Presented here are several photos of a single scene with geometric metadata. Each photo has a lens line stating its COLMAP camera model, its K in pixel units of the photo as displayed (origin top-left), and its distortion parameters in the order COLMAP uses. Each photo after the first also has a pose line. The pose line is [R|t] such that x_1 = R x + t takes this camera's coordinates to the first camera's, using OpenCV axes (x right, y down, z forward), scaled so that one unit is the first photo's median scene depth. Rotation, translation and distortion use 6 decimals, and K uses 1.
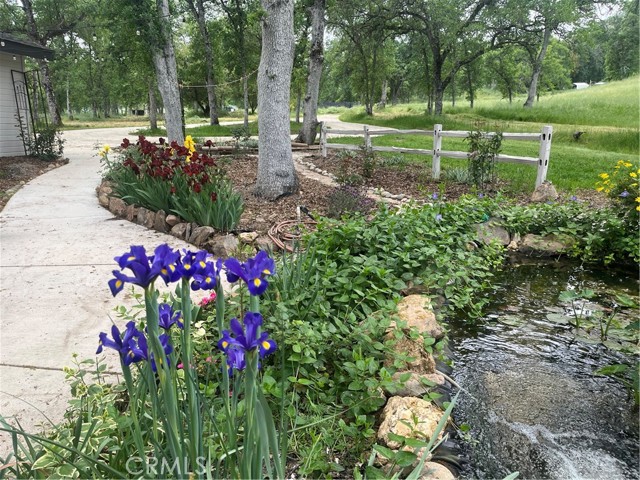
lens RADIAL K [[487.4, 0, 323.4], [0, 487.4, 250.1], [0, 0, 1]] dist [0.066689, -0.084609]
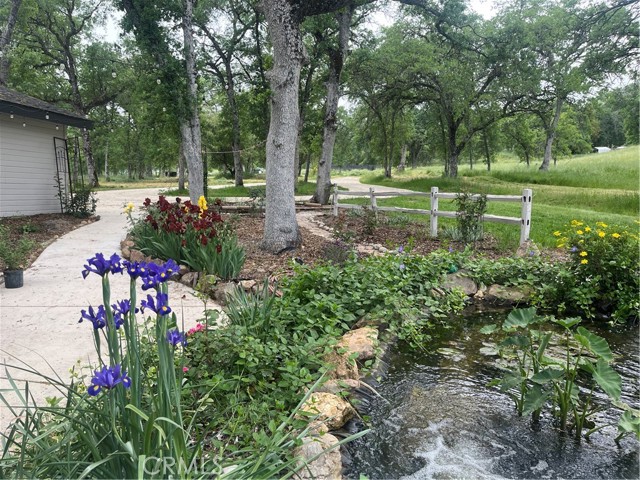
lens RADIAL K [[487.4, 0, 324.4], [0, 487.4, 250.3], [0, 0, 1]] dist [0.066689, -0.084609]
pose [[0.998753, 0.010874, -0.048730, 0.037313], [-0.016607, 0.992774, -0.118842, 0.012316], [0.047085, 0.119504, 0.991717, -0.053991]]
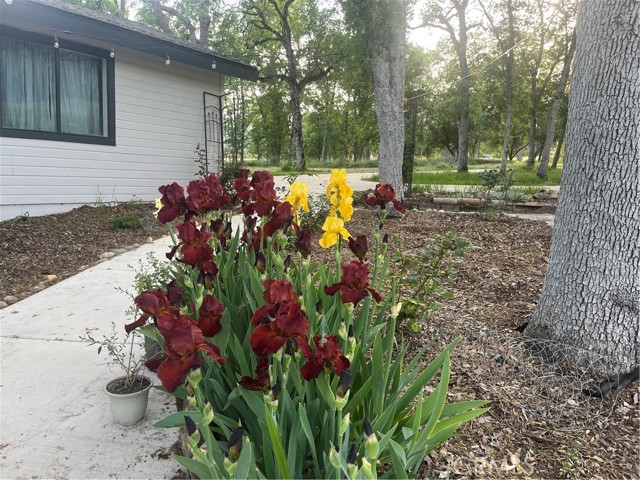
lens RADIAL K [[487.4, 0, 319.2], [0, 487.4, 241.4], [0, 0, 1]] dist [0.066689, -0.084609]
pose [[0.877216, 0.091069, -0.471380, -0.075985], [-0.145112, 0.986215, -0.079515, -0.092168], [0.457641, 0.138155, 0.878338, 0.423614]]
